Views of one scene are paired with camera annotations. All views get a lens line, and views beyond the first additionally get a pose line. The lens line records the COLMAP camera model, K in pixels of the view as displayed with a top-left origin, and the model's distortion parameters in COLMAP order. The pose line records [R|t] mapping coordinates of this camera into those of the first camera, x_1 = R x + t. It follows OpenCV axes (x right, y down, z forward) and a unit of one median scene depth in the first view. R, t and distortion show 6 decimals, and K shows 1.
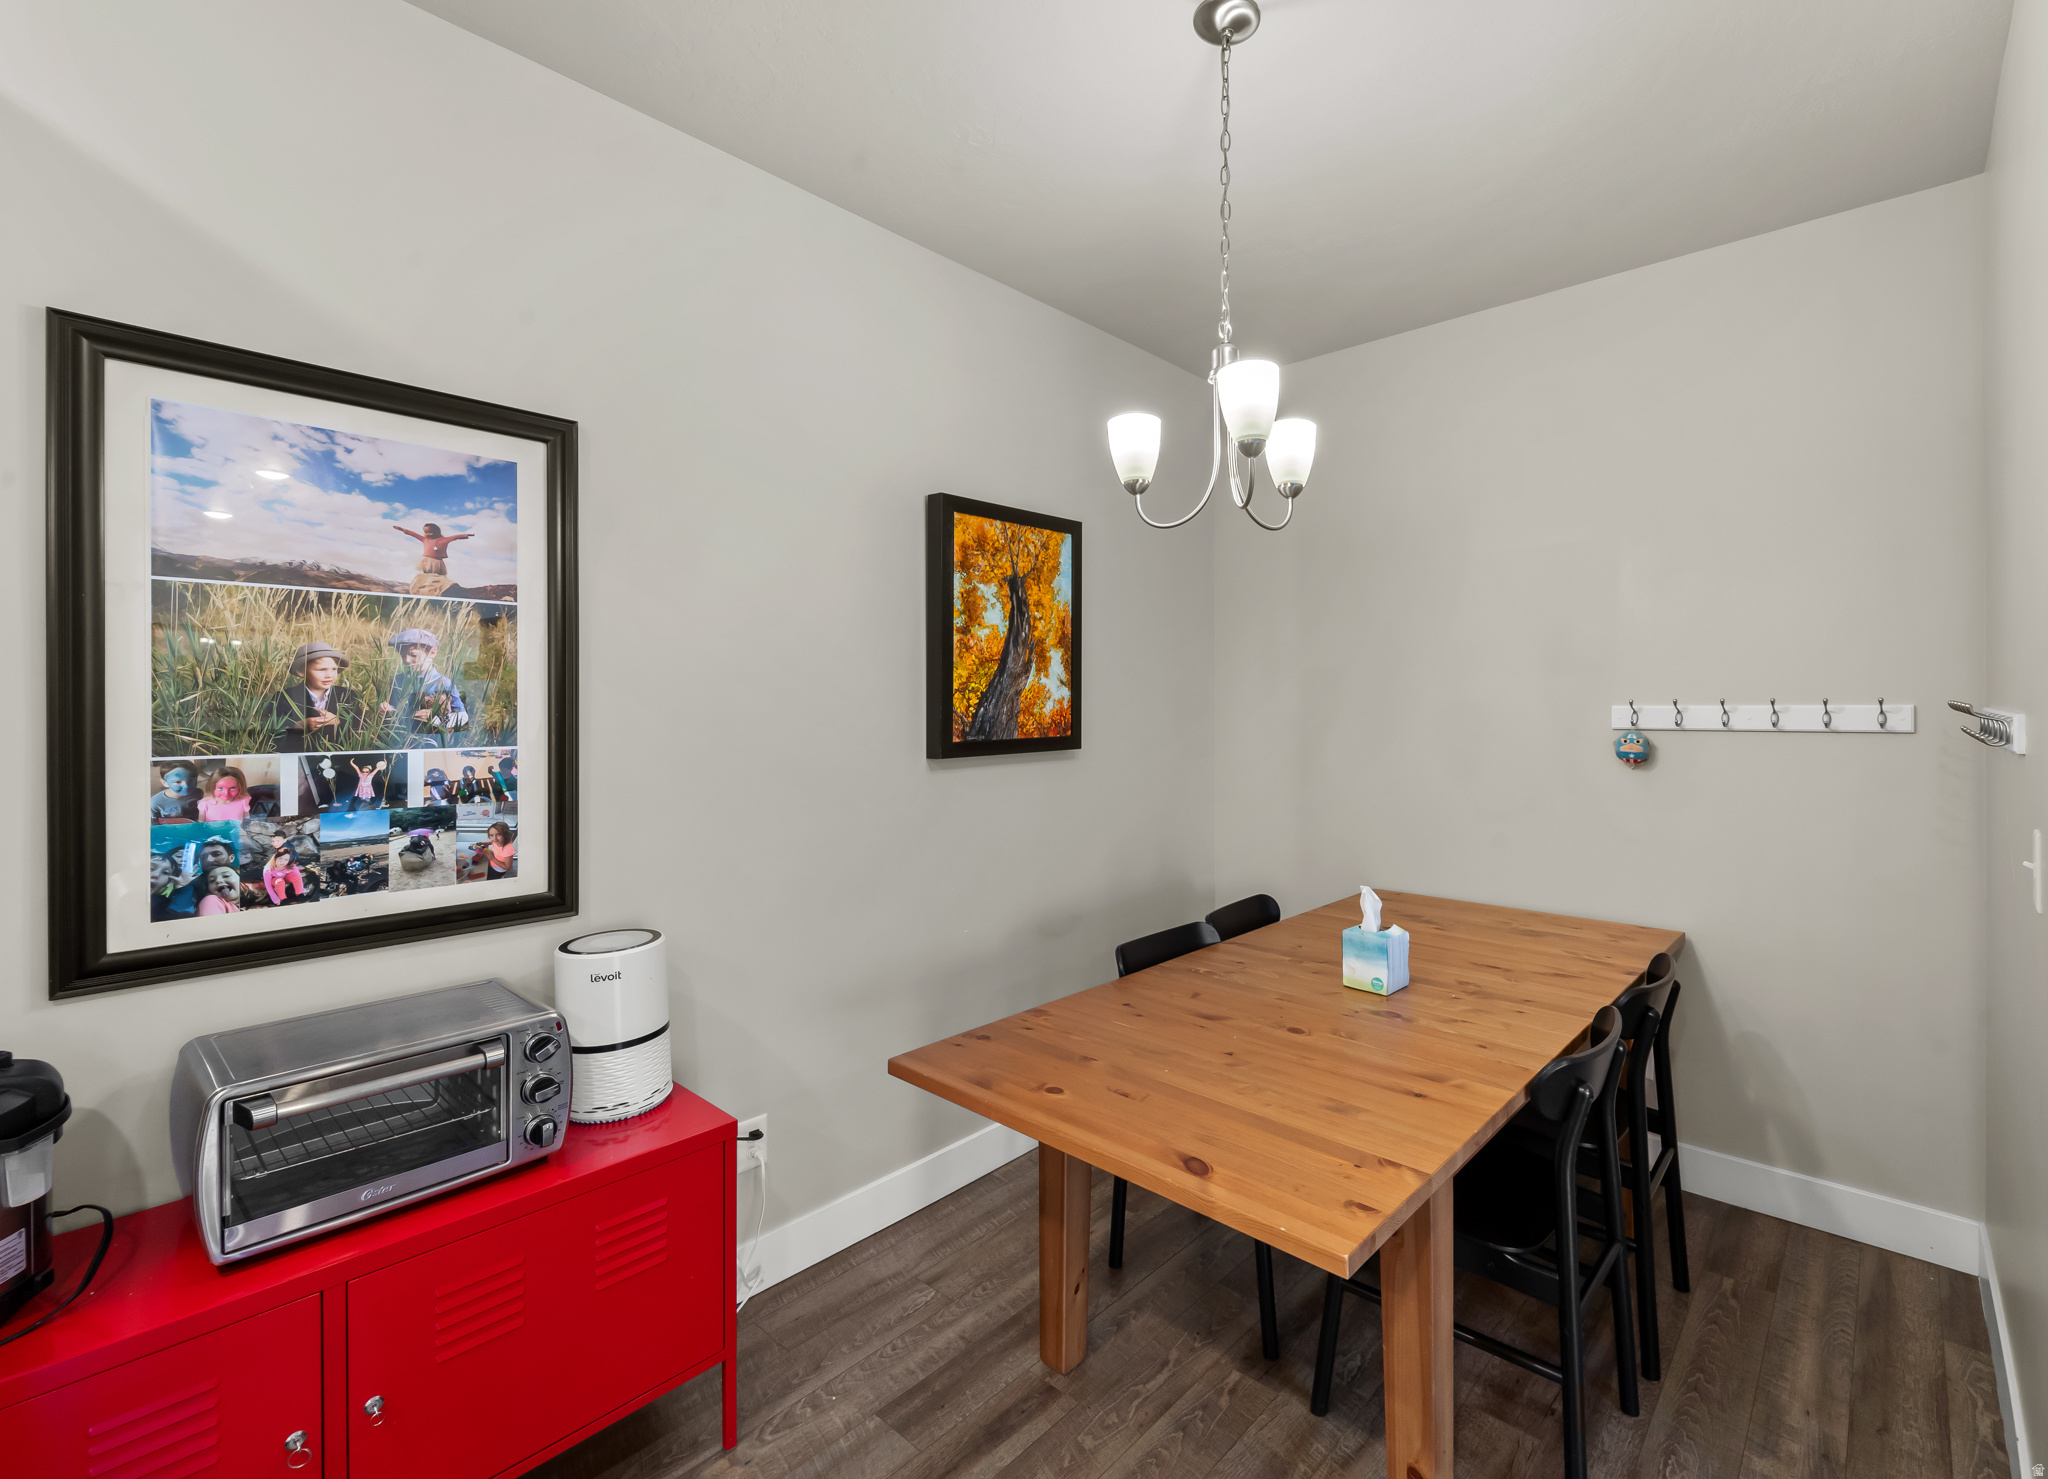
lens RADIAL K [[940.1, 0, 1117.0], [0, 940.1, 711.9], [0, 0, 1]] dist [-0.000981, -0.000384]
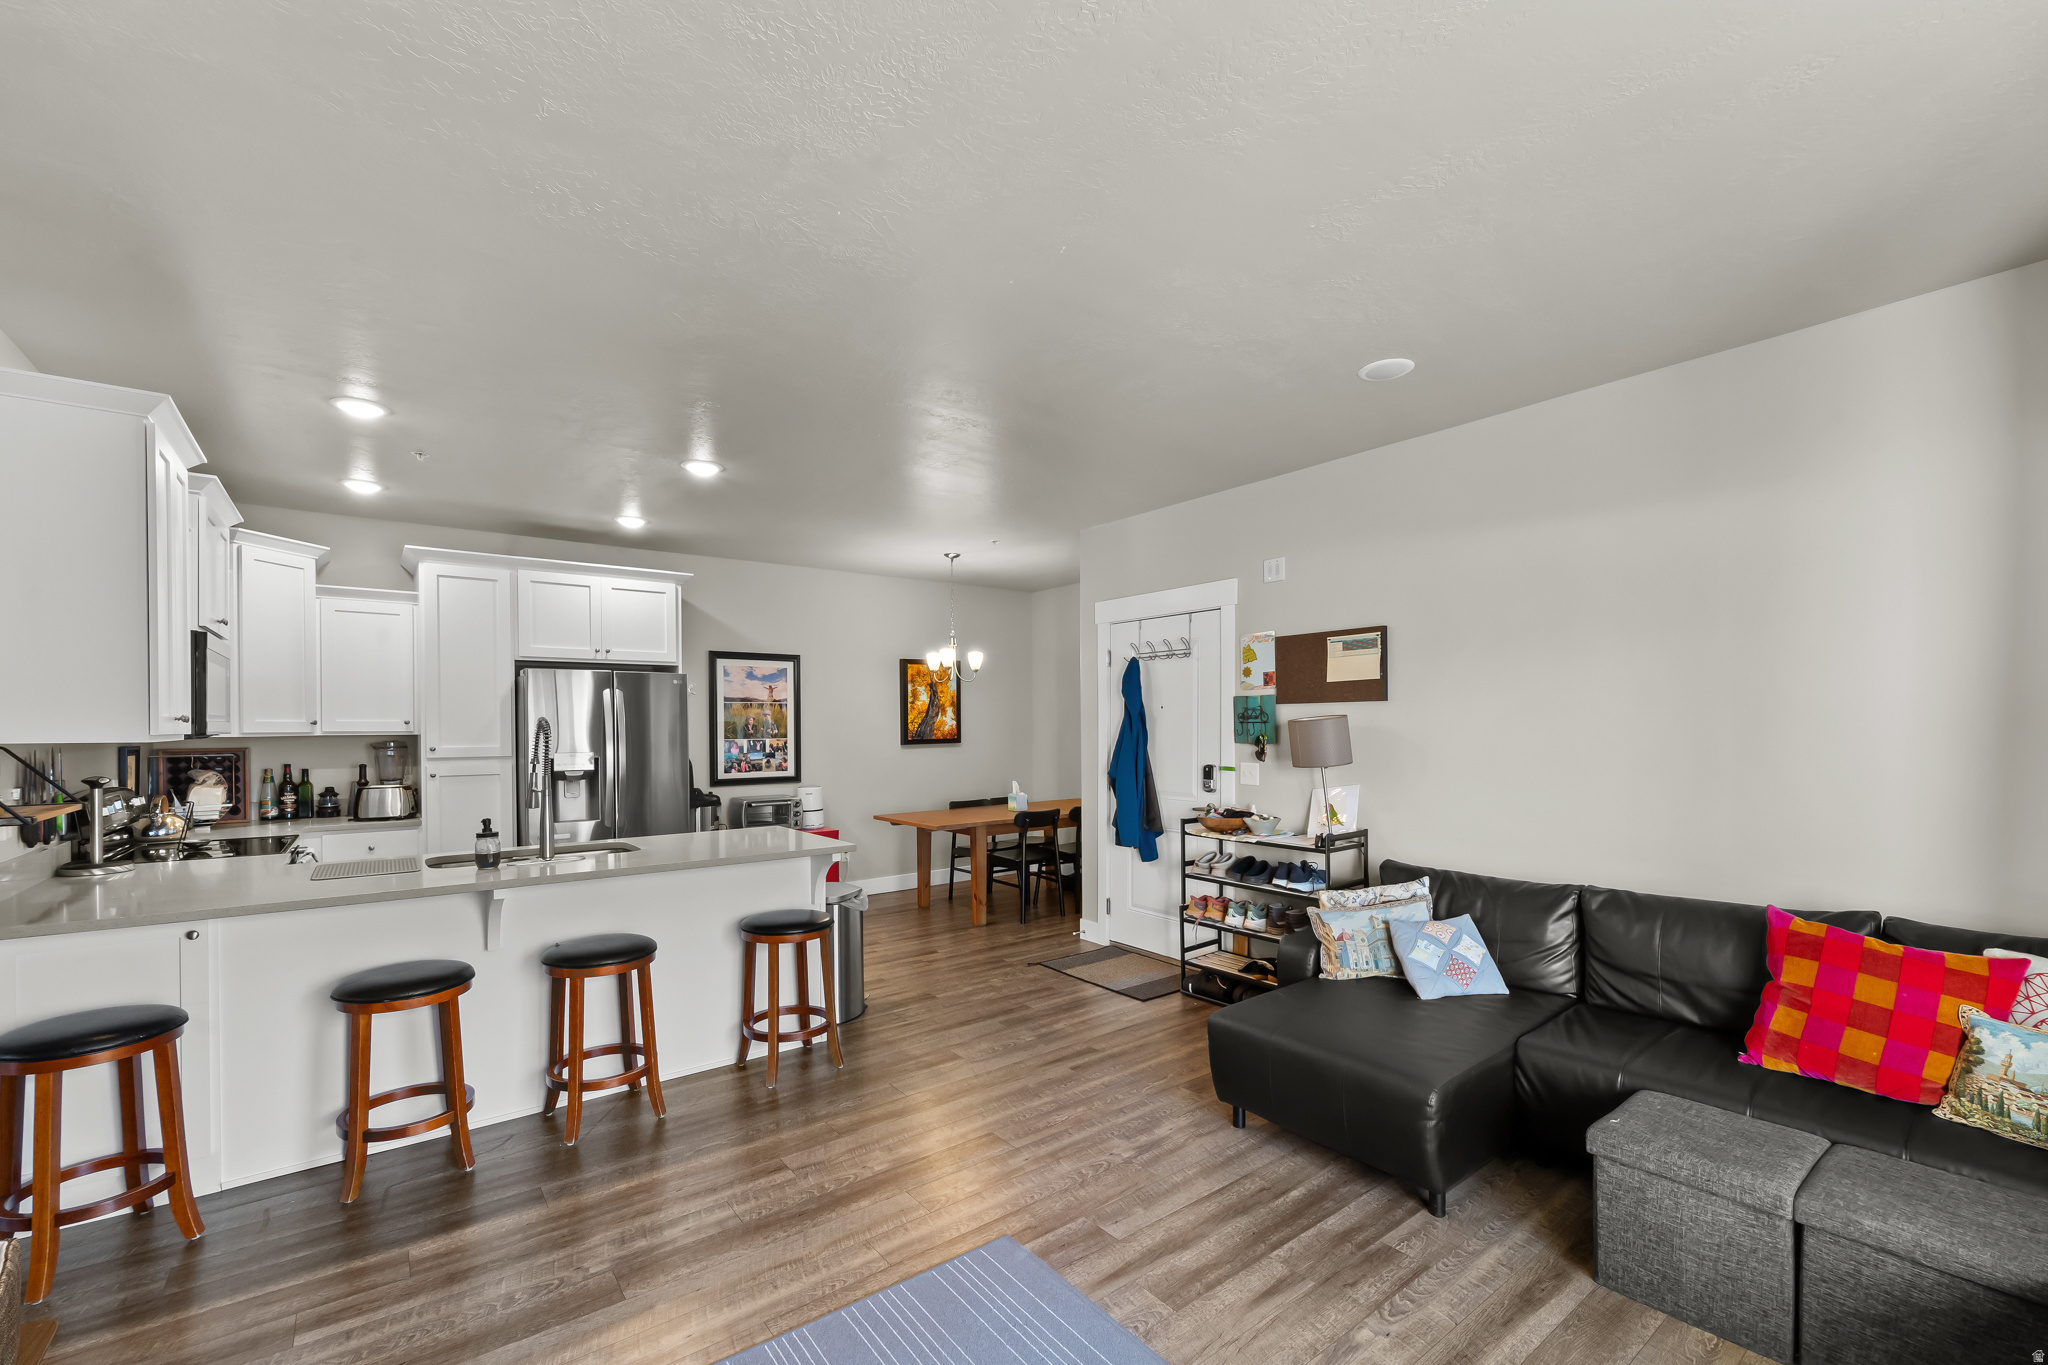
lens RADIAL K [[844.4, 0, 1030.5], [0, 844.4, 739.9], [0, 0, 1]] dist [-0.002683, -0.001876]
pose [[0.981783, -0.003511, -0.189973, 1.183611], [0.005244, 0.999949, 0.008619, 0.019031], [0.189933, -0.009458, 0.981752, -2.603447]]
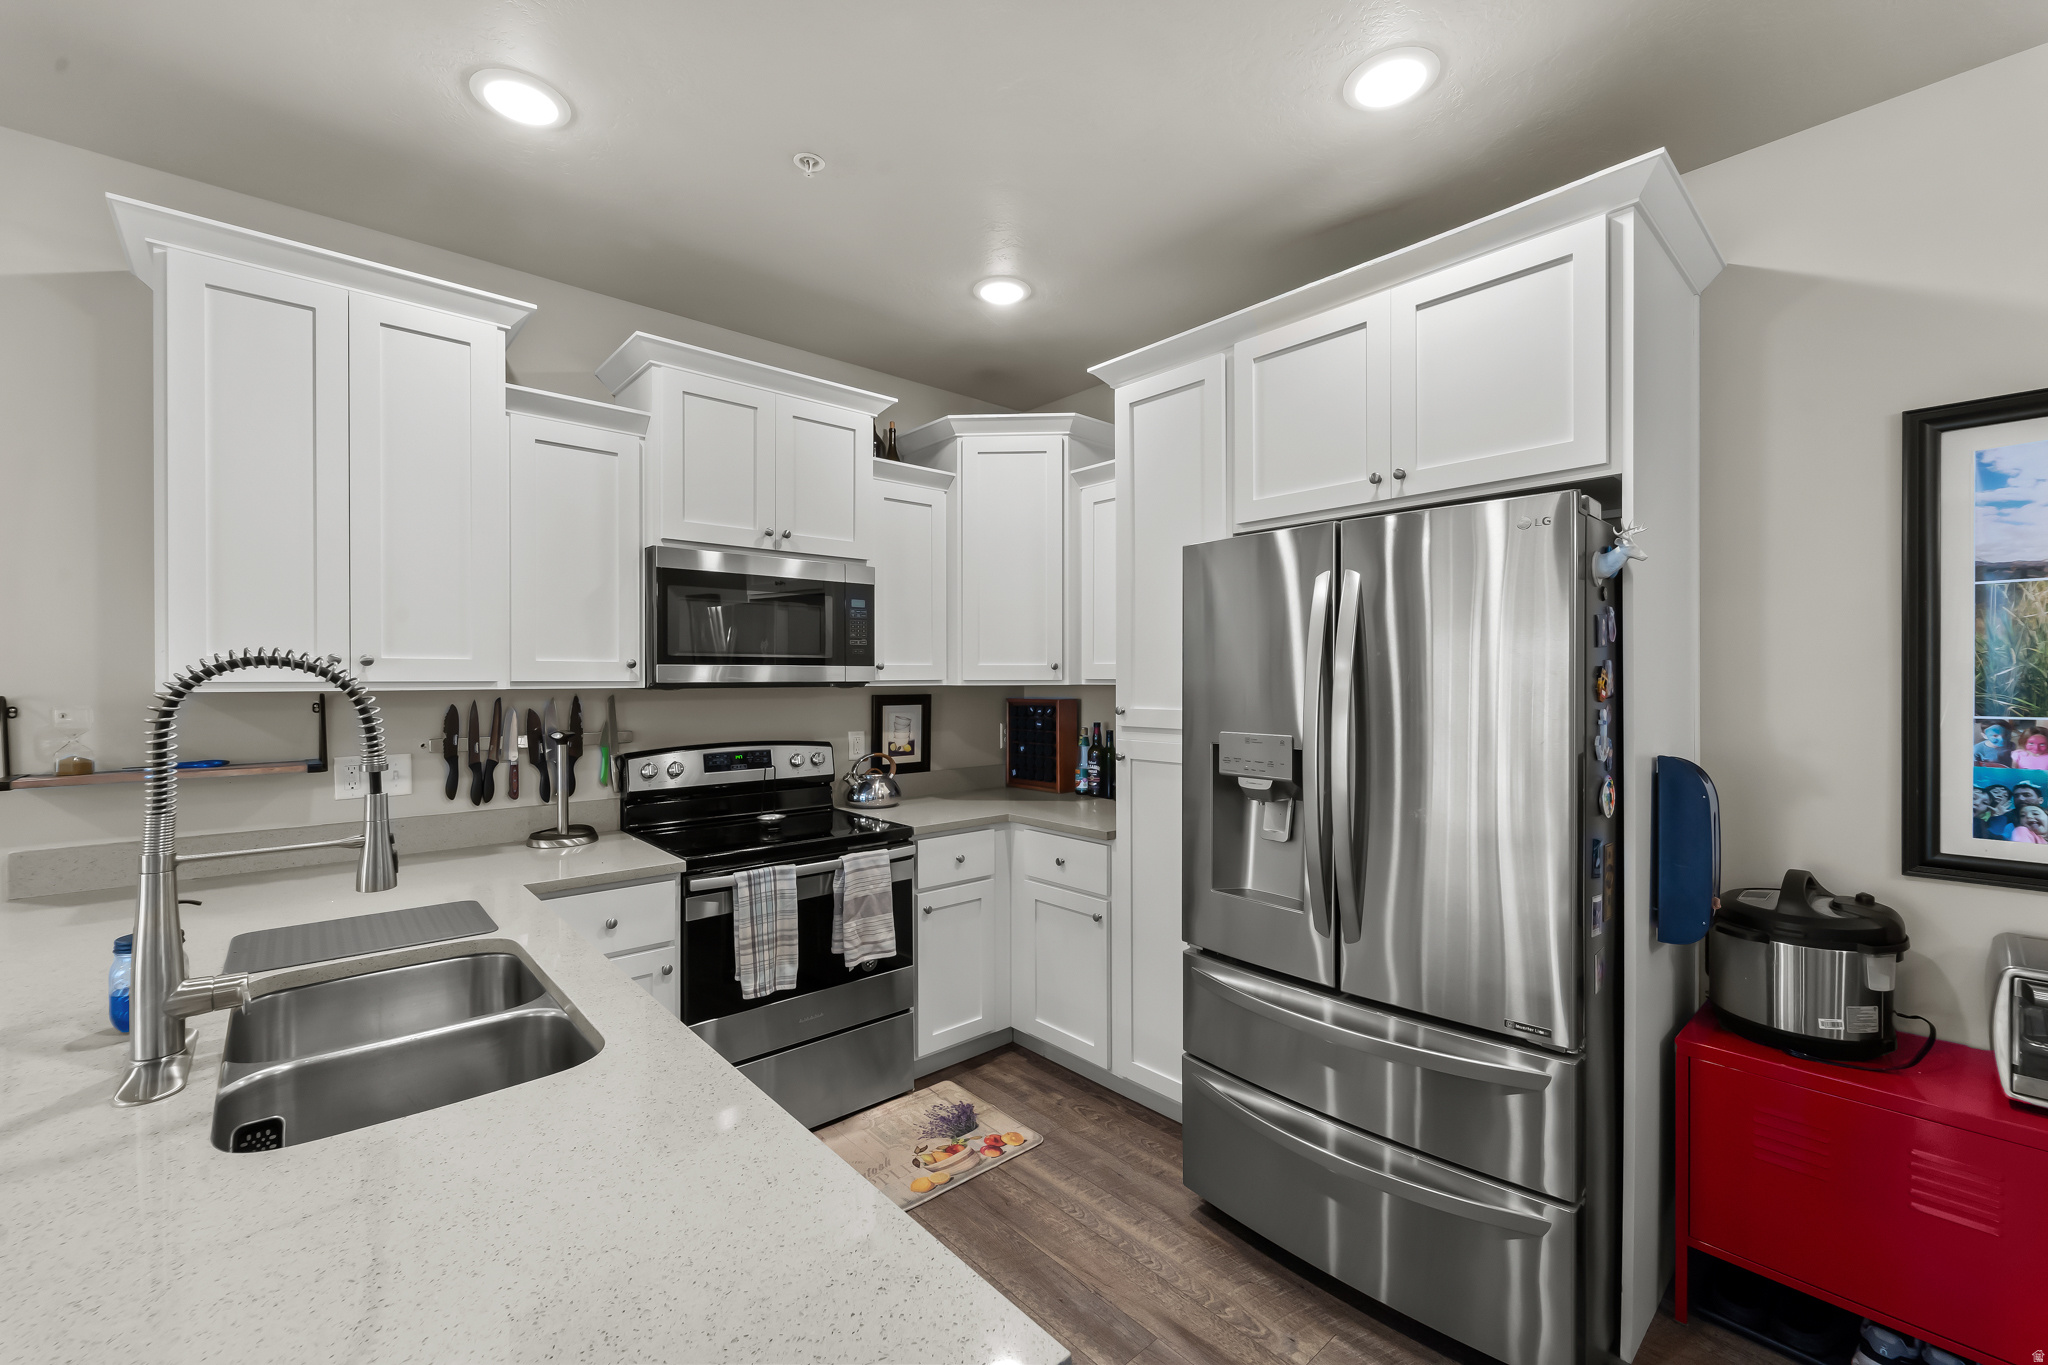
lens RADIAL K [[844.4, 0, 1033.7], [0, 844.4, 678.3], [0, 0, 1]] dist [-0.002683, -0.001876]
pose [[-0.124290, -0.002565, -0.992243, 0.298398], [-0.006839, 0.999975, -0.001728, 0.004754], [0.992222, 0.006571, -0.124304, -0.171677]]
